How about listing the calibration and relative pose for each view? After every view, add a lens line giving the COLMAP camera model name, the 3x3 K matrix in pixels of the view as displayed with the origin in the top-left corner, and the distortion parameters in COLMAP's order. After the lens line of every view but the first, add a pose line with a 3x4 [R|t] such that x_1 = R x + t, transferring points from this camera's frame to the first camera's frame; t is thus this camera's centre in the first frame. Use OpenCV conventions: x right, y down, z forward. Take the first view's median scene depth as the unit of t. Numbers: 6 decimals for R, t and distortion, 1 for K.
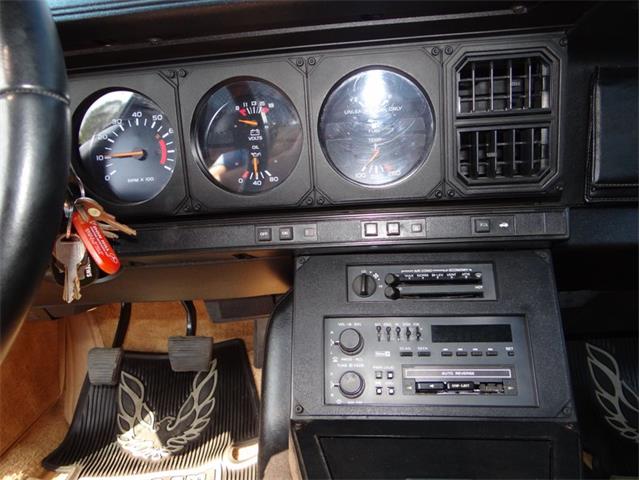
lens RADIAL K [[510.9, 0, 320.8], [0, 510.9, 238.0], [0, 0, 1]] dist [0.001207, -0.003380]
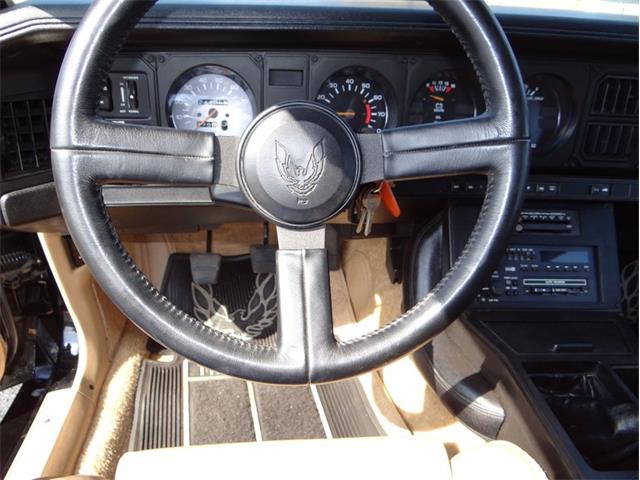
lens RADIAL K [[510.9, 0, 318.6], [0, 510.9, 241.0], [0, 0, 1]] dist [0.001207, -0.003380]
pose [[0.972534, 0.025236, 0.231387, -0.717389], [-0.072377, 0.977610, 0.197585, -0.100558], [-0.221220, -0.208905, 0.952586, -0.263815]]
